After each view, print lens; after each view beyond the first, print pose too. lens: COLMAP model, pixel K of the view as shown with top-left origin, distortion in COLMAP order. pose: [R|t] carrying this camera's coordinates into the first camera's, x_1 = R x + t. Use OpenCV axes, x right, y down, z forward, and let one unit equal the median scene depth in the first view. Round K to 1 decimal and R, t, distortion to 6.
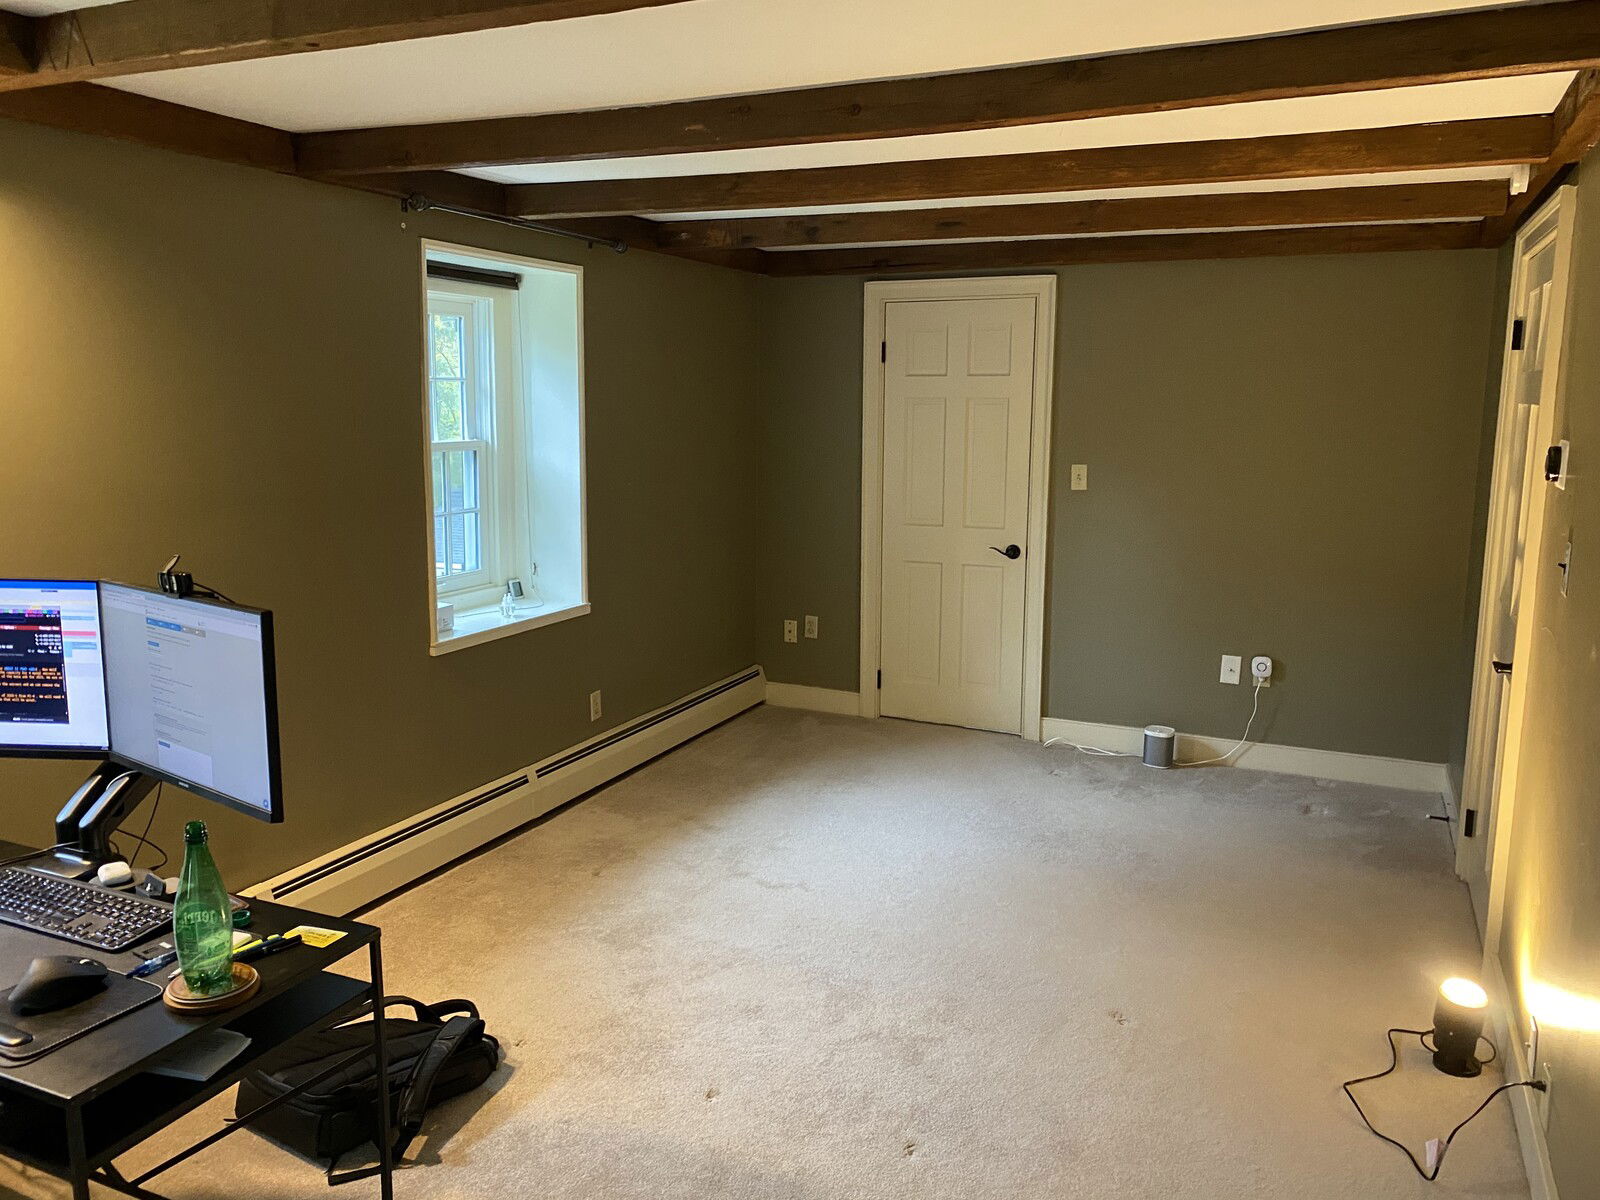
lens RADIAL K [[1220.8, 0, 808.6], [0, 1220.8, 596.4], [0, 0, 1]] dist [0.039290, -0.054376]
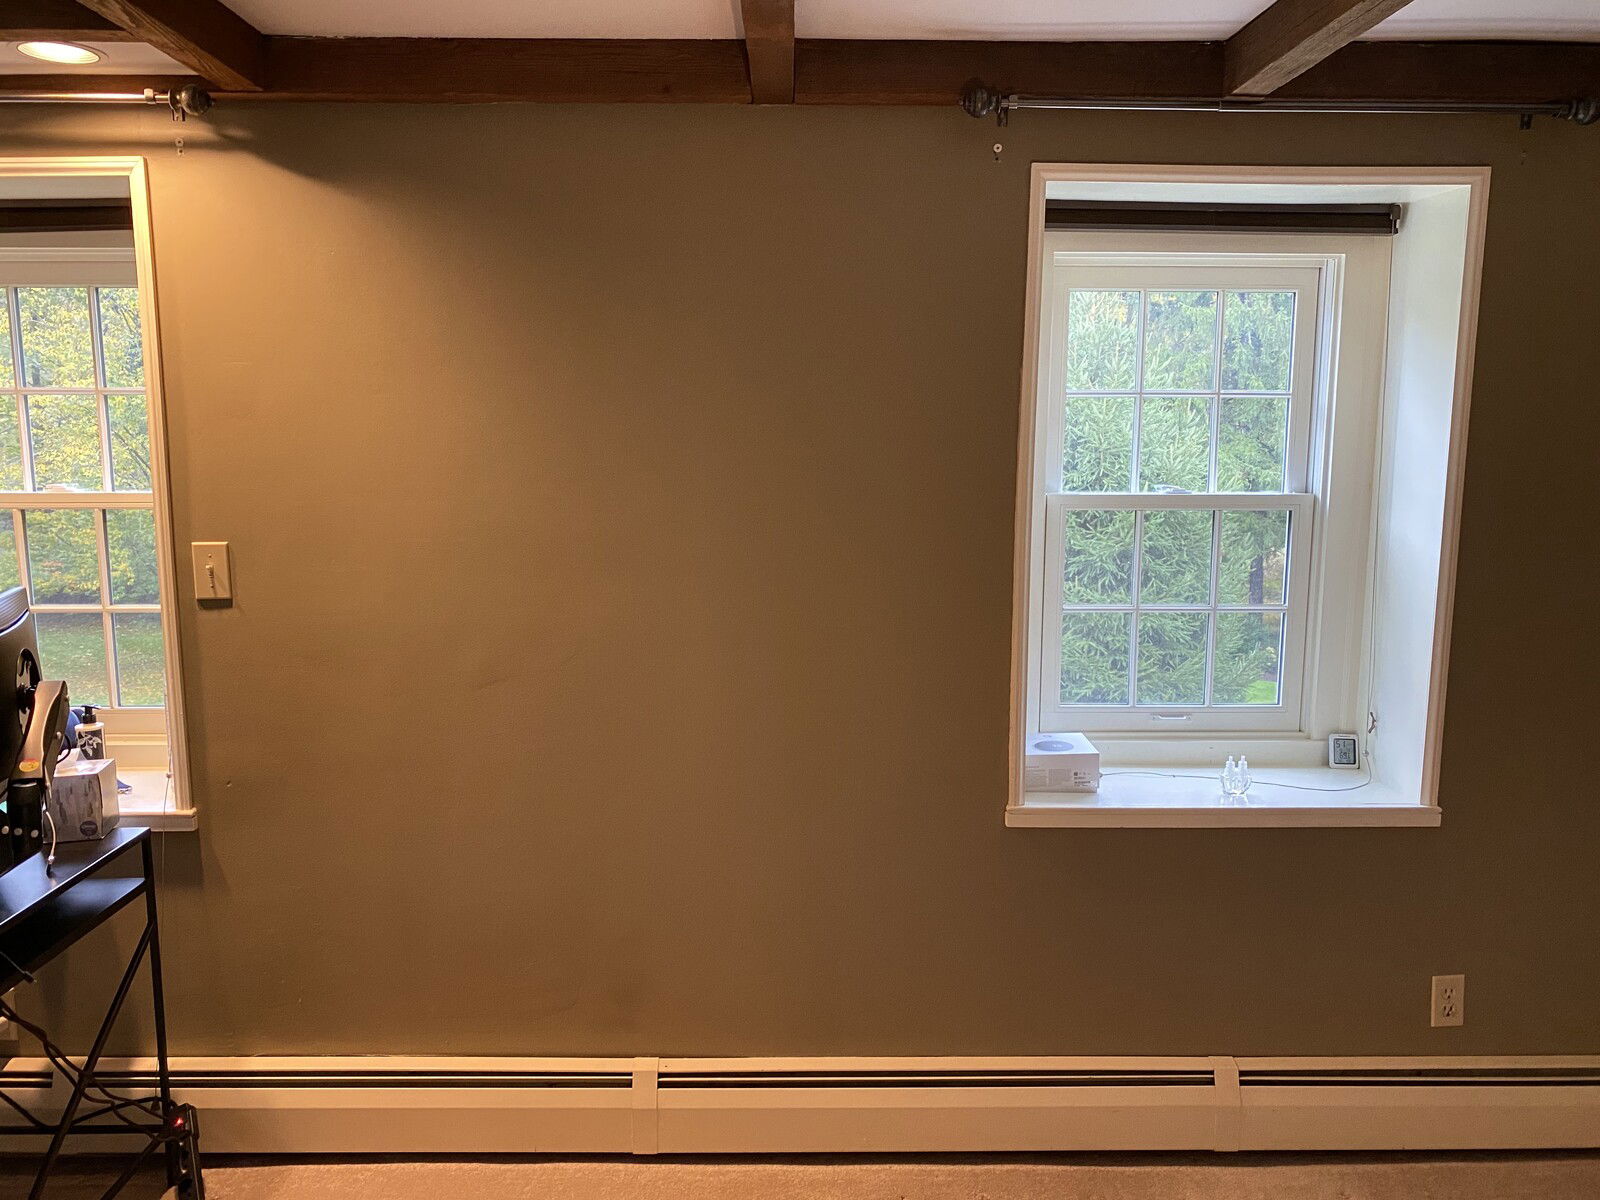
lens RADIAL K [[1220.8, 0, 798.3], [0, 1220.8, 596.2], [0, 0, 1]] dist [0.039290, -0.054376]
pose [[0.419421, 0.112217, -0.900829, 0.180998], [-0.146709, 0.987665, 0.054728, -0.077086], [0.895859, 0.109205, 0.430711, 0.539371]]
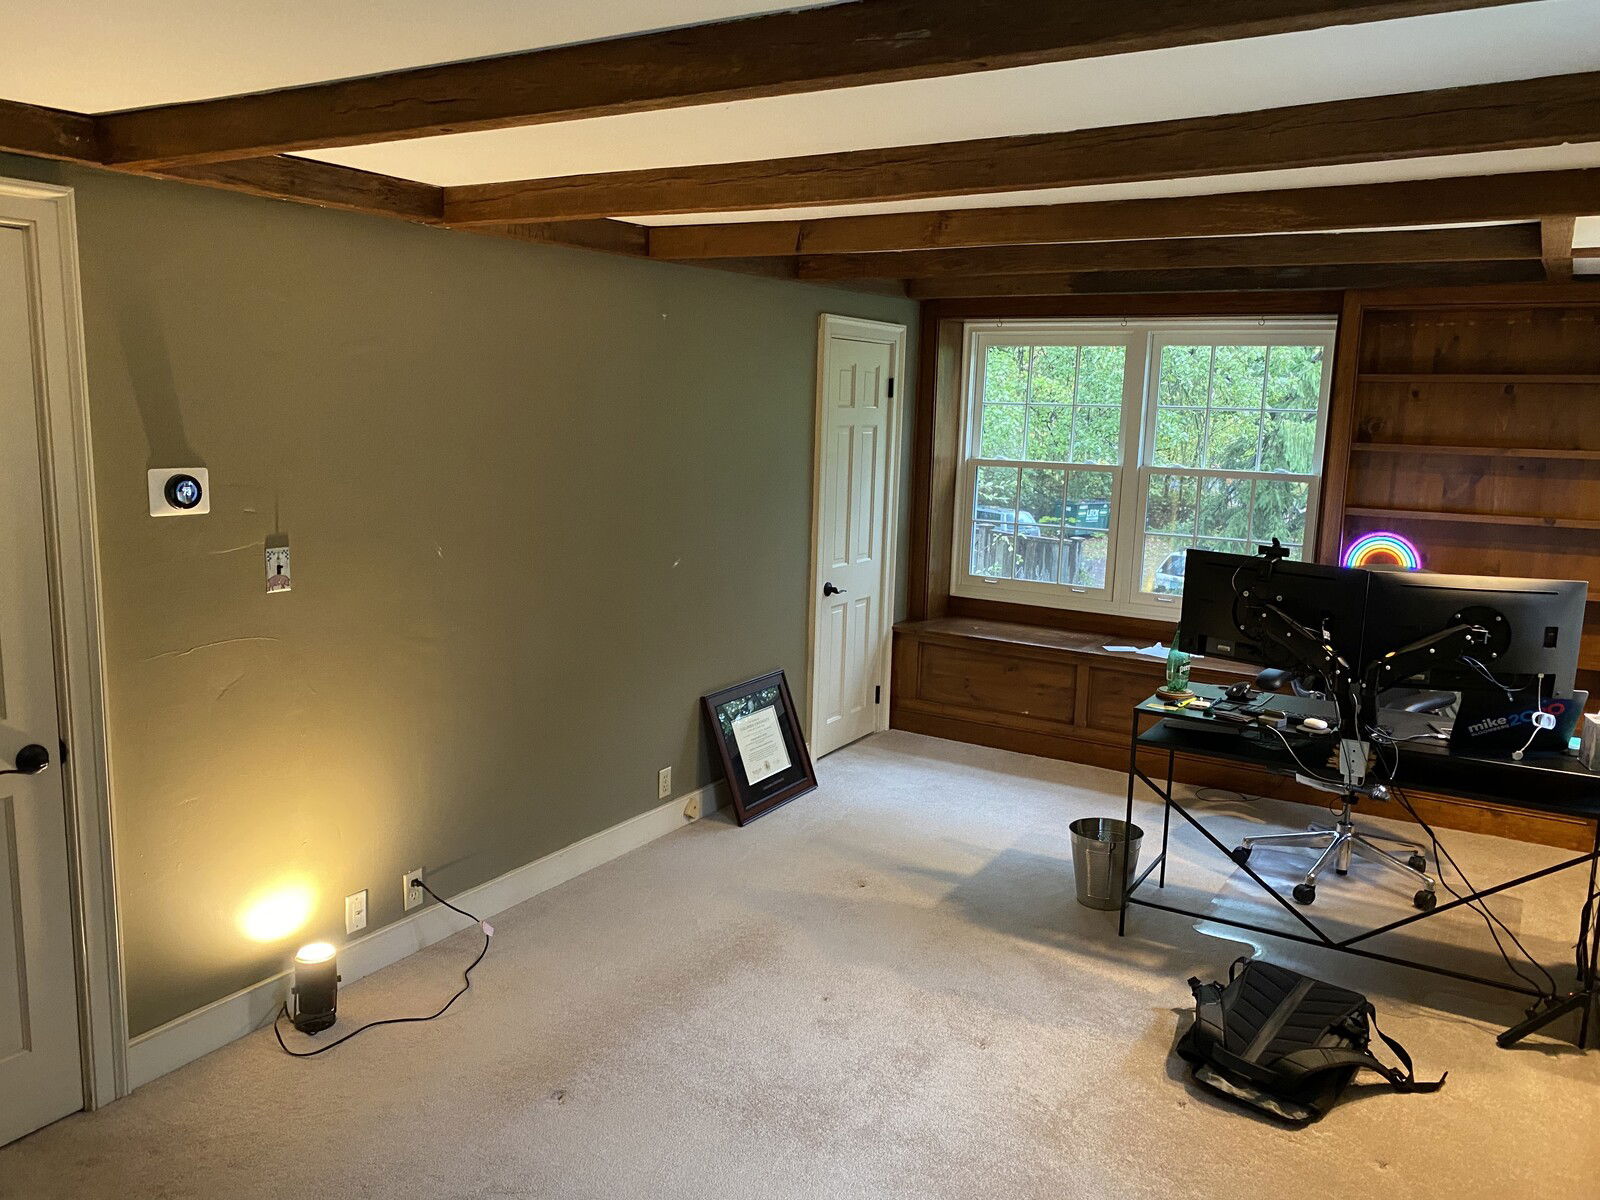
lens RADIAL K [[1220.8, 0, 797.8], [0, 1220.8, 604.1], [0, 0, 1]] dist [0.039290, -0.054376]
pose [[-0.991432, -0.053398, 0.119212, -0.013460], [-0.011789, 0.945482, 0.325460, -0.225105], [-0.130091, 0.321266, -0.938011, 1.212602]]
